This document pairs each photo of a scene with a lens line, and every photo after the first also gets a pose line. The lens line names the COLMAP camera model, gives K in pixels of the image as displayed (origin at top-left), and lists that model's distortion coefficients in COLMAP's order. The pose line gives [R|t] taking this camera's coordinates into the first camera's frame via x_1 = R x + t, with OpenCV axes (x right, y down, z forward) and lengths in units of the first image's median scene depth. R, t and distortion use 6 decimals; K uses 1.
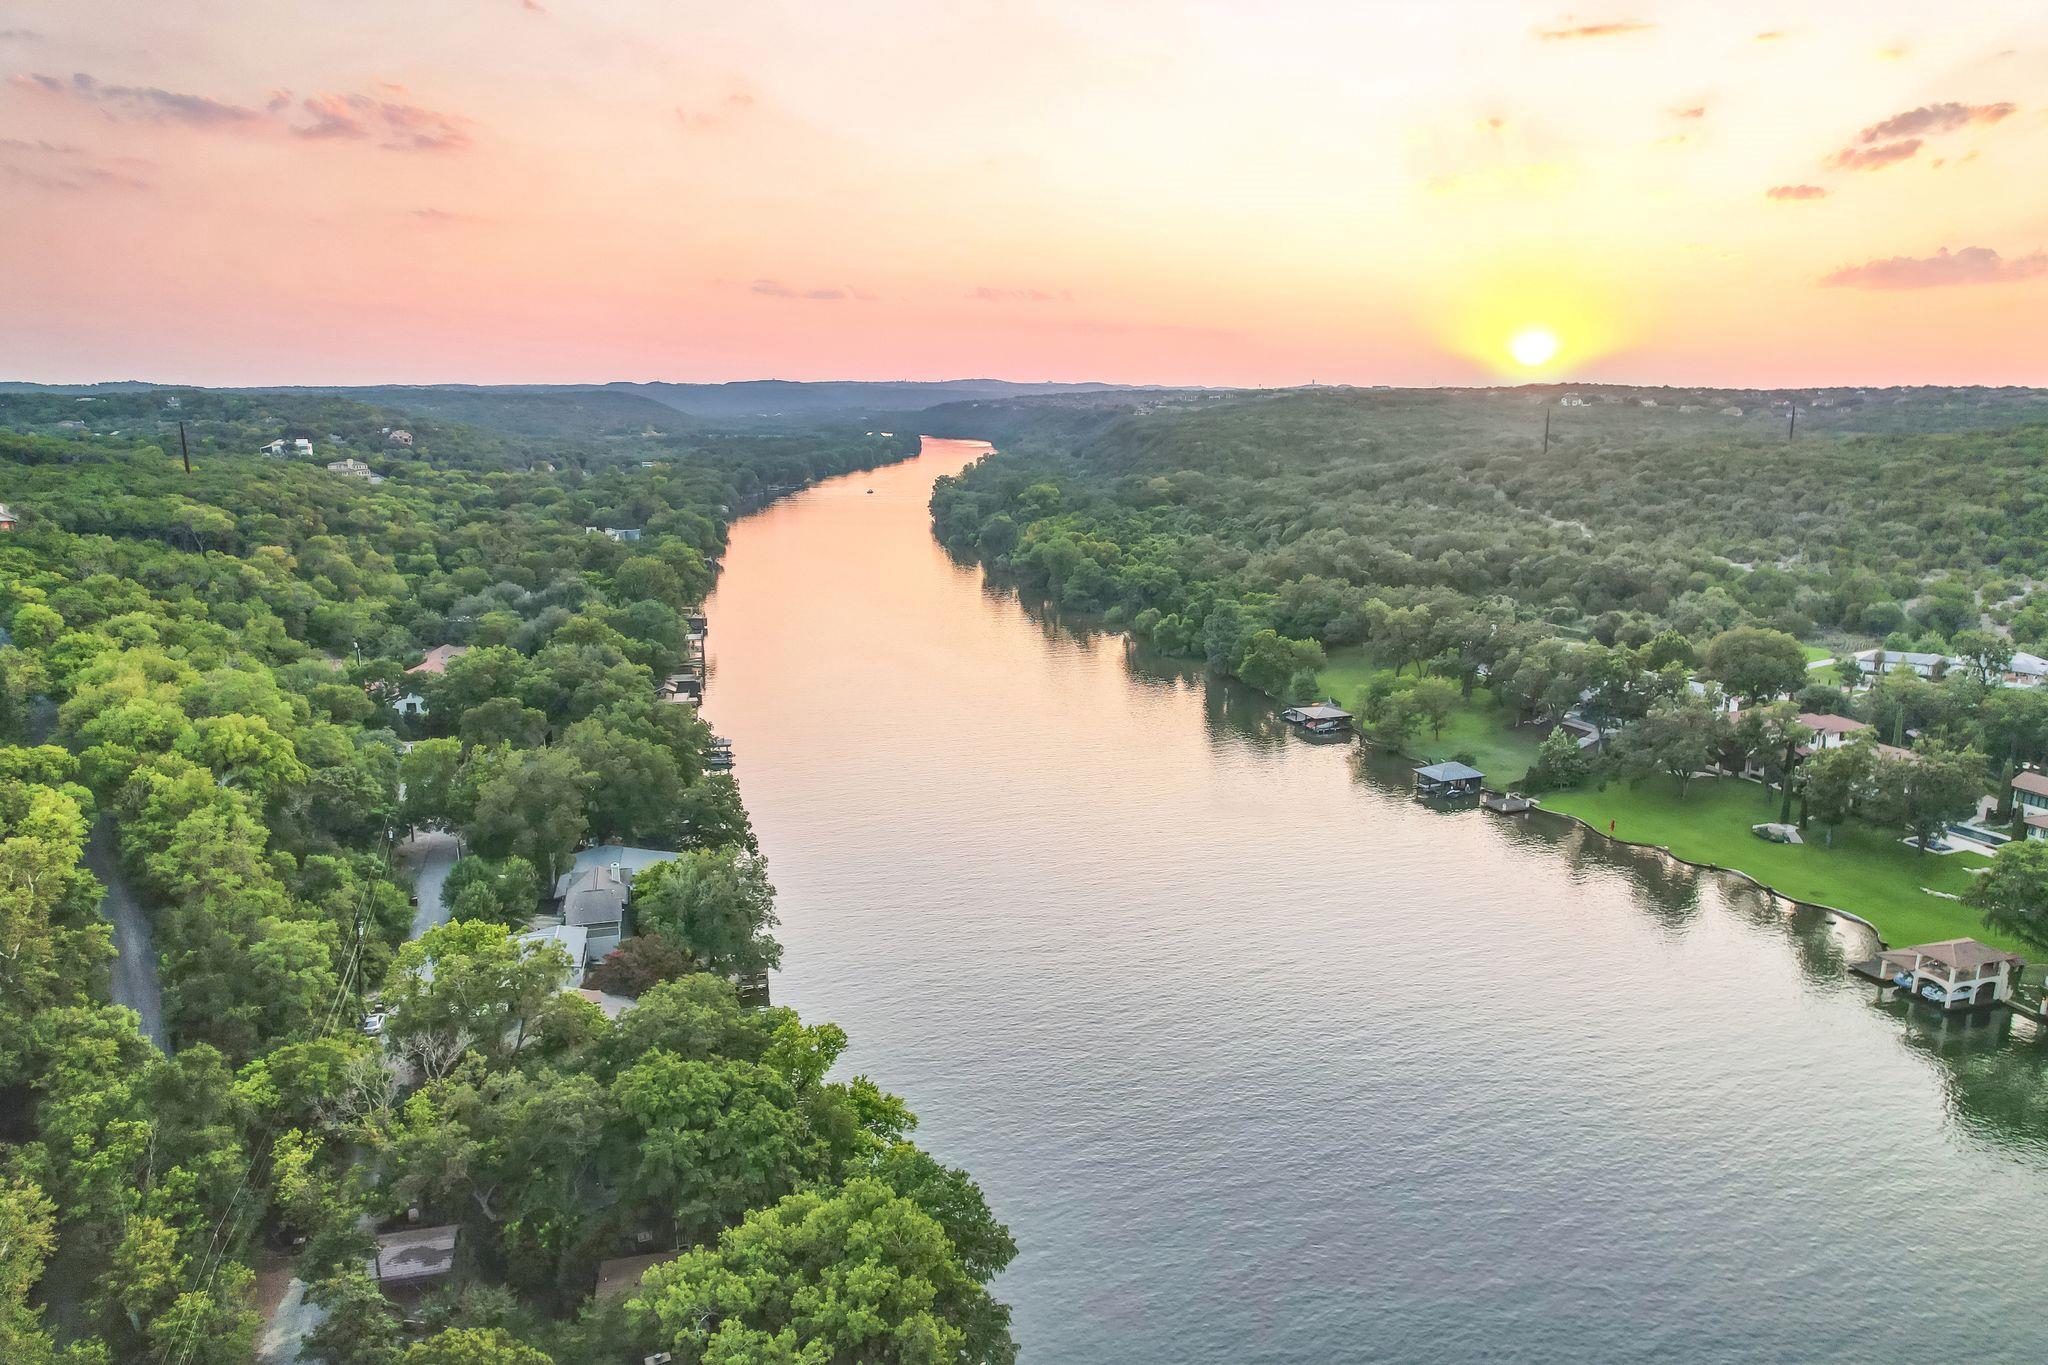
lens RADIAL K [[1306.1, 0, 1032.0], [0, 1306.1, 676.4], [0, 0, 1]] dist [-0.072135, 0.058503]
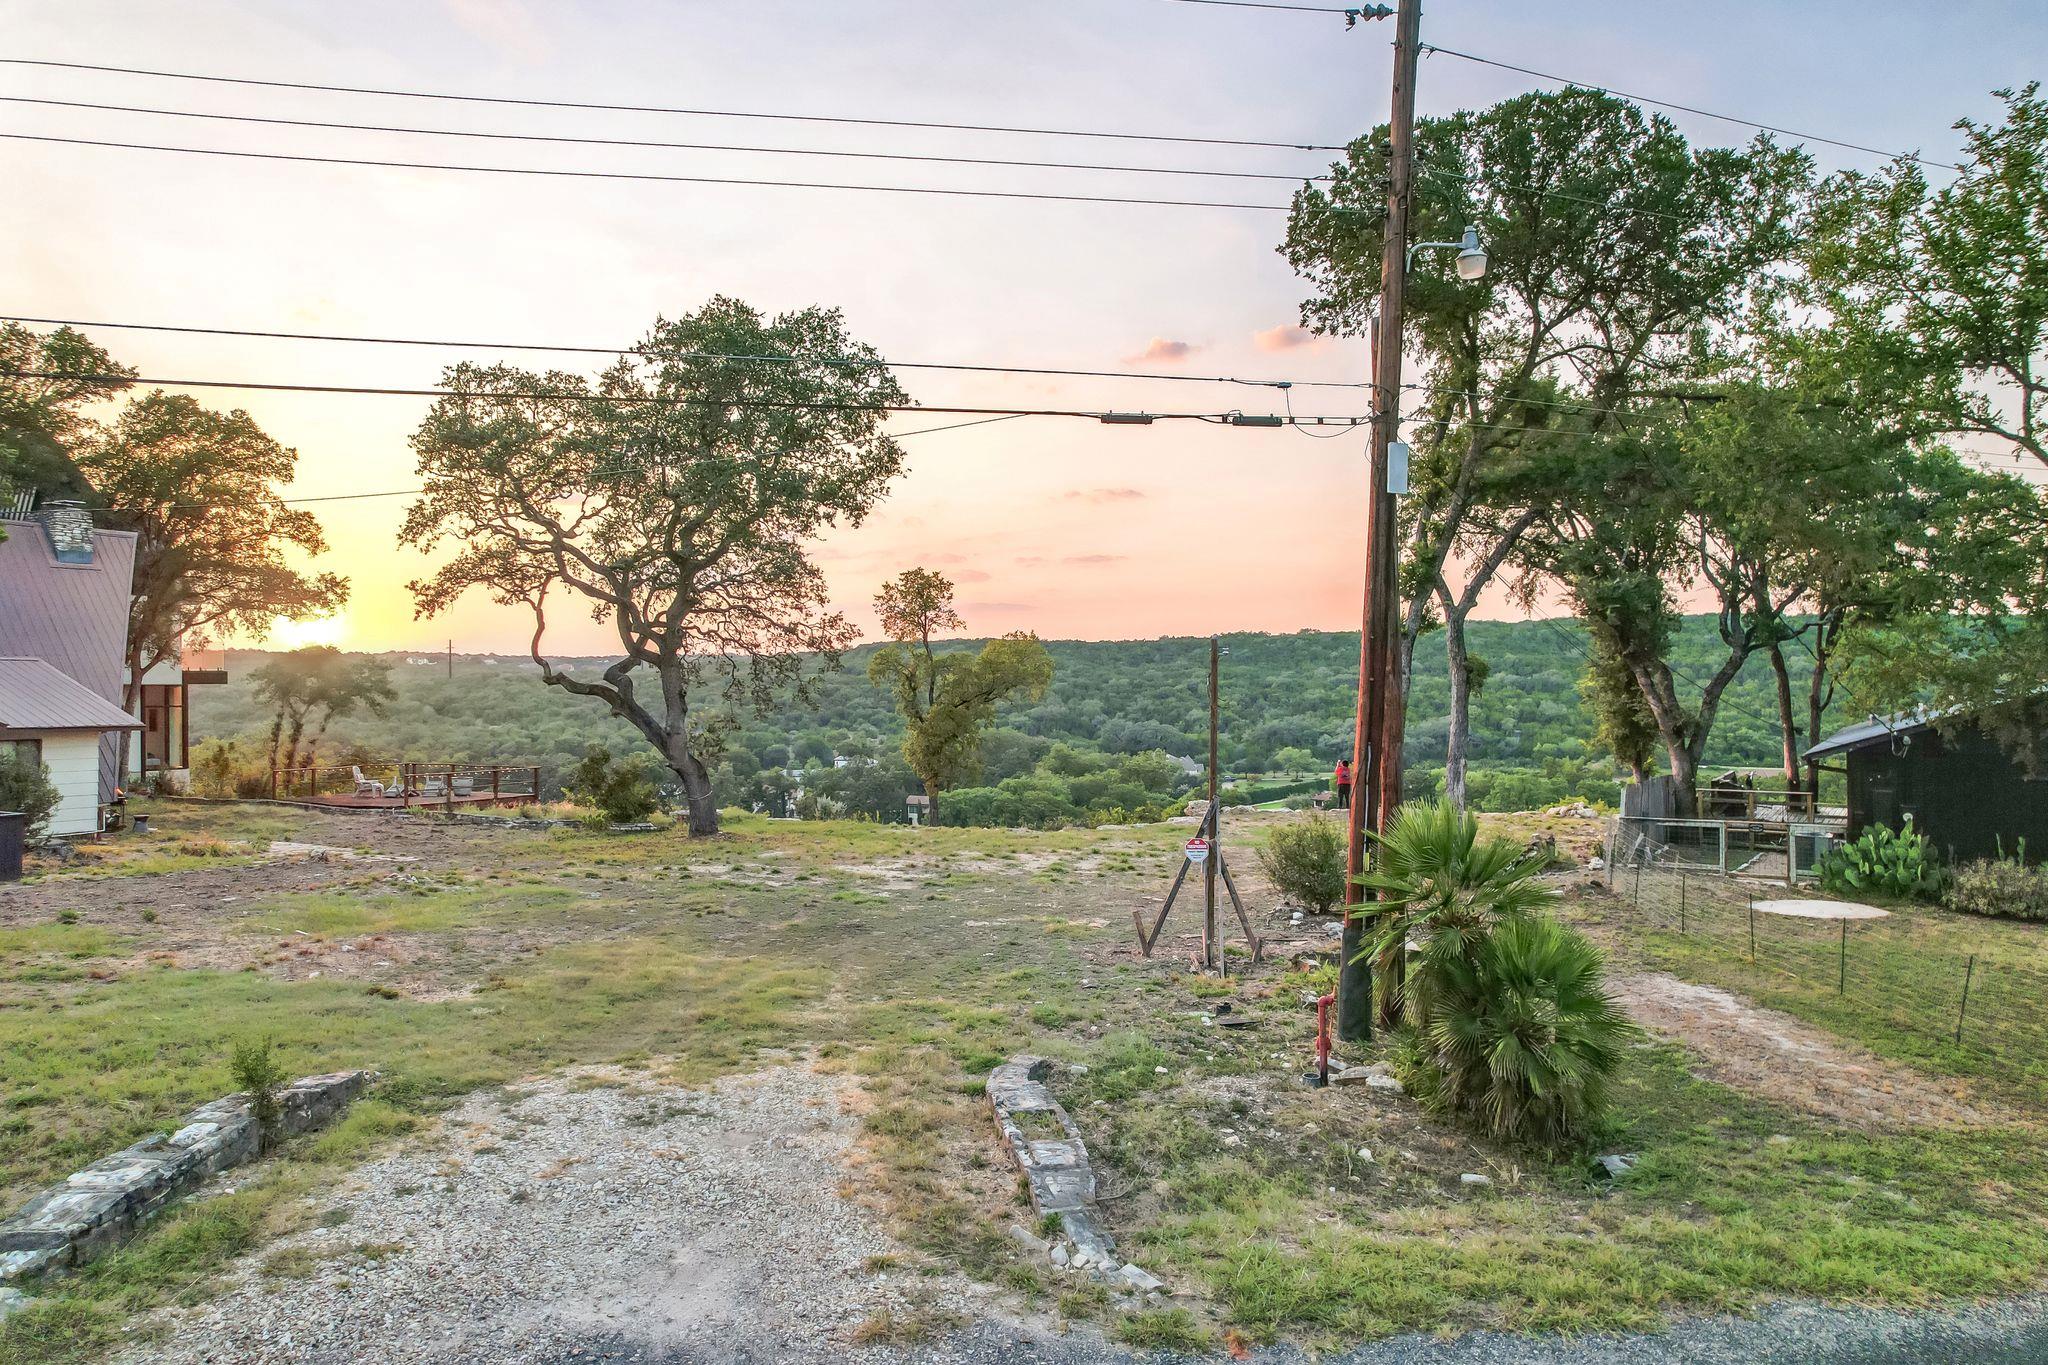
lens RADIAL K [[1326.2, 0, 1033.6], [0, 1326.2, 672.6], [0, 0, 1]] dist [-0.062381, 0.051456]
pose [[0.647989, 0.004097, 0.761639, -0.196994], [0.164157, 0.975732, -0.144911, 0.097163], [-0.743749, 0.218929, 0.631591, -0.100216]]
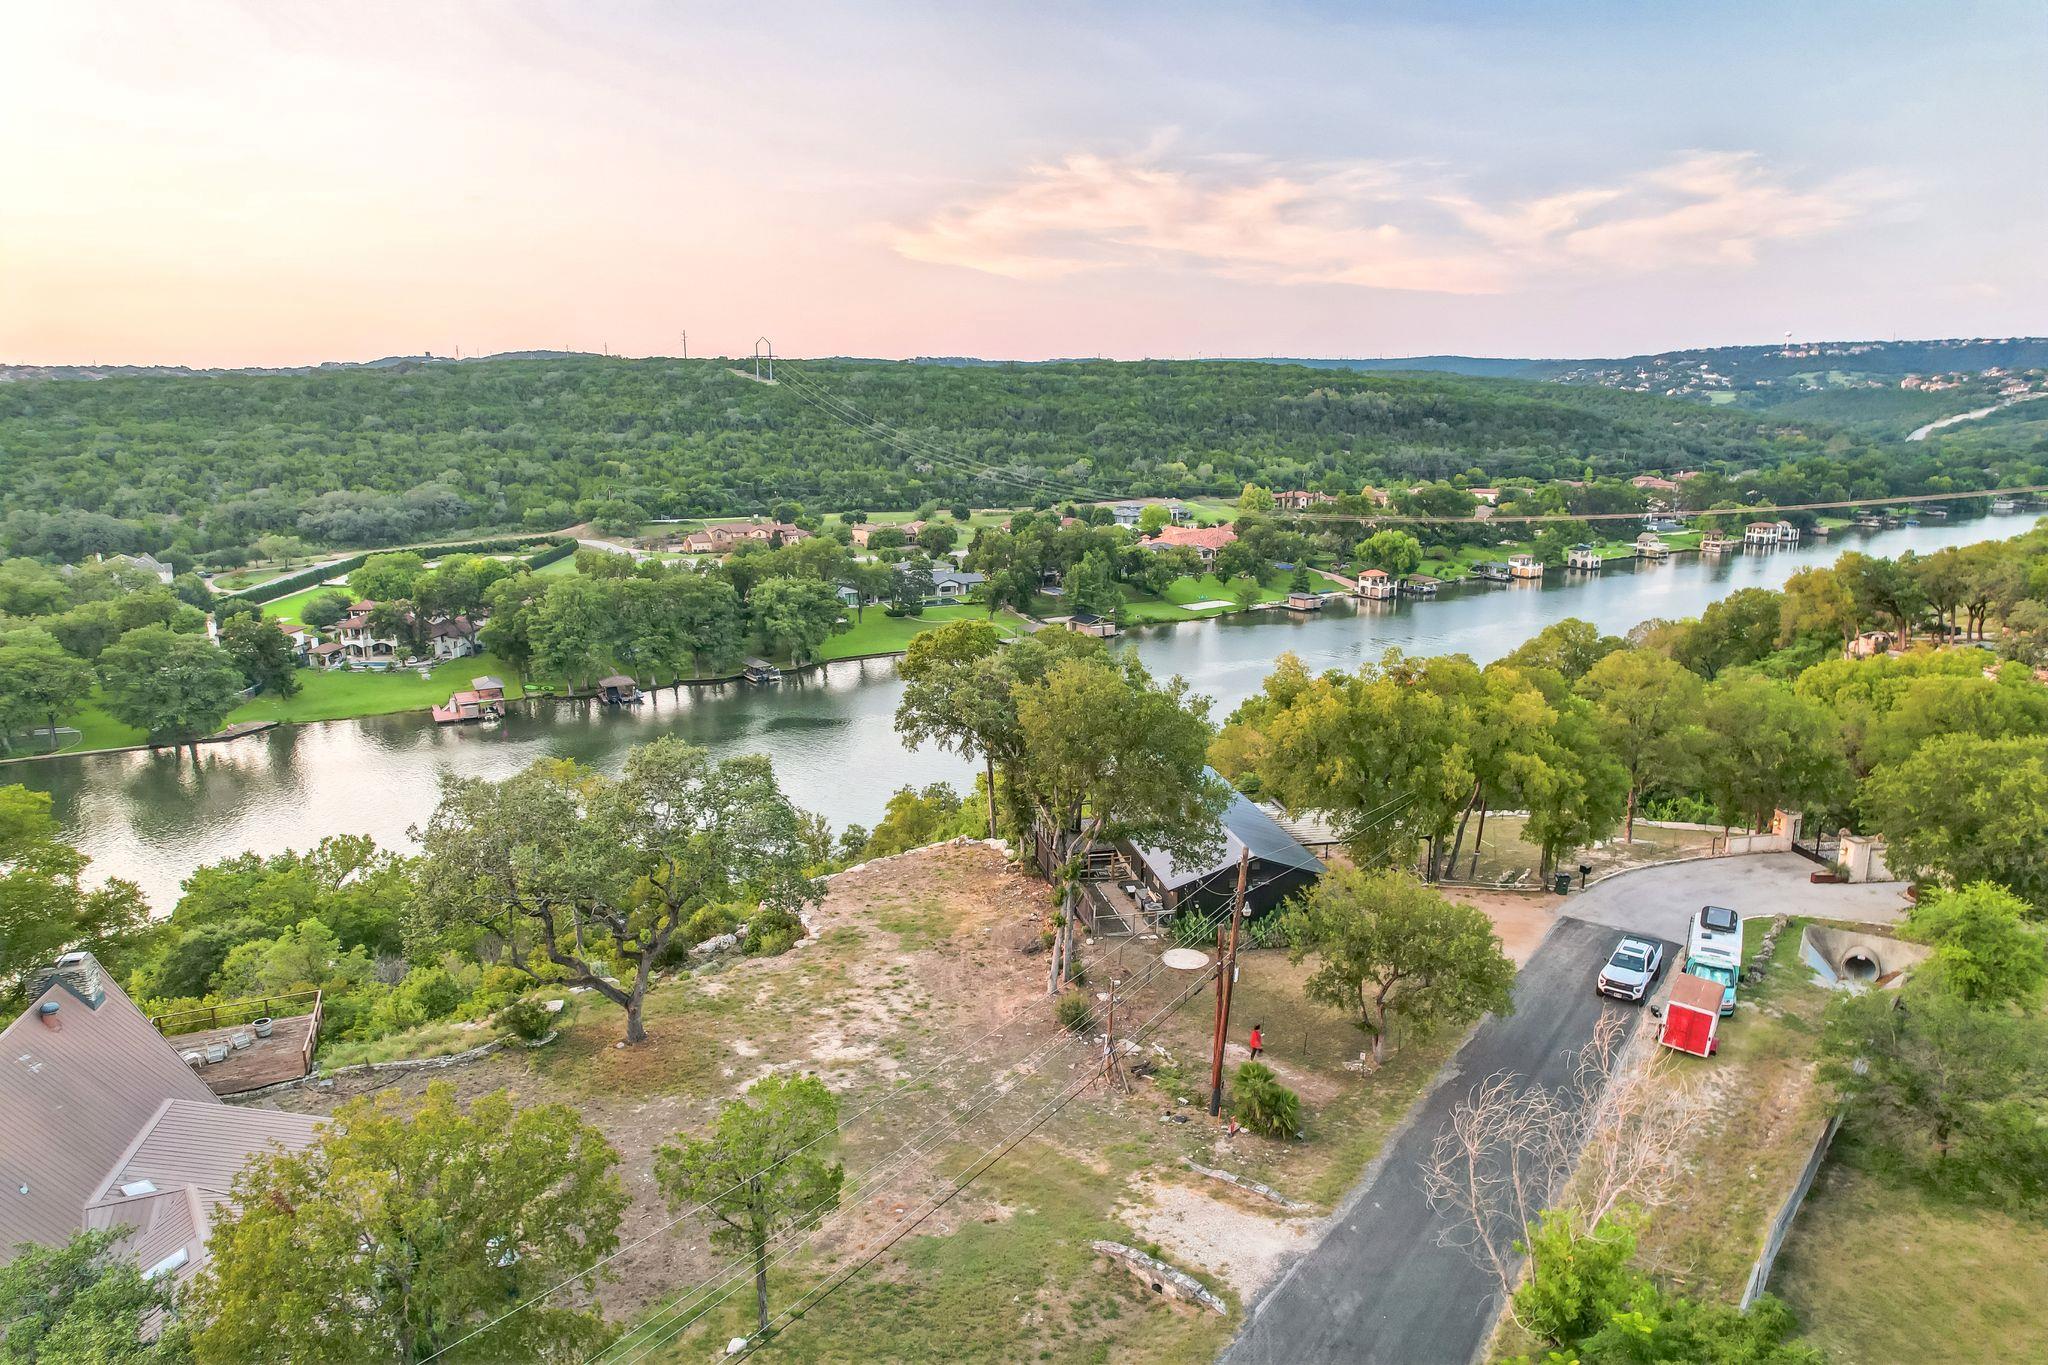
lens RADIAL K [[1320.2, 0, 1043.9], [0, 1320.2, 676.5], [0, 0, 1]] dist [-0.084640, 0.078752]
pose [[-0.084523, -0.216161, 0.972692, -0.266033], [0.214578, 0.949333, 0.229616, 0.038657], [-0.973043, 0.228126, -0.033858, -0.073395]]
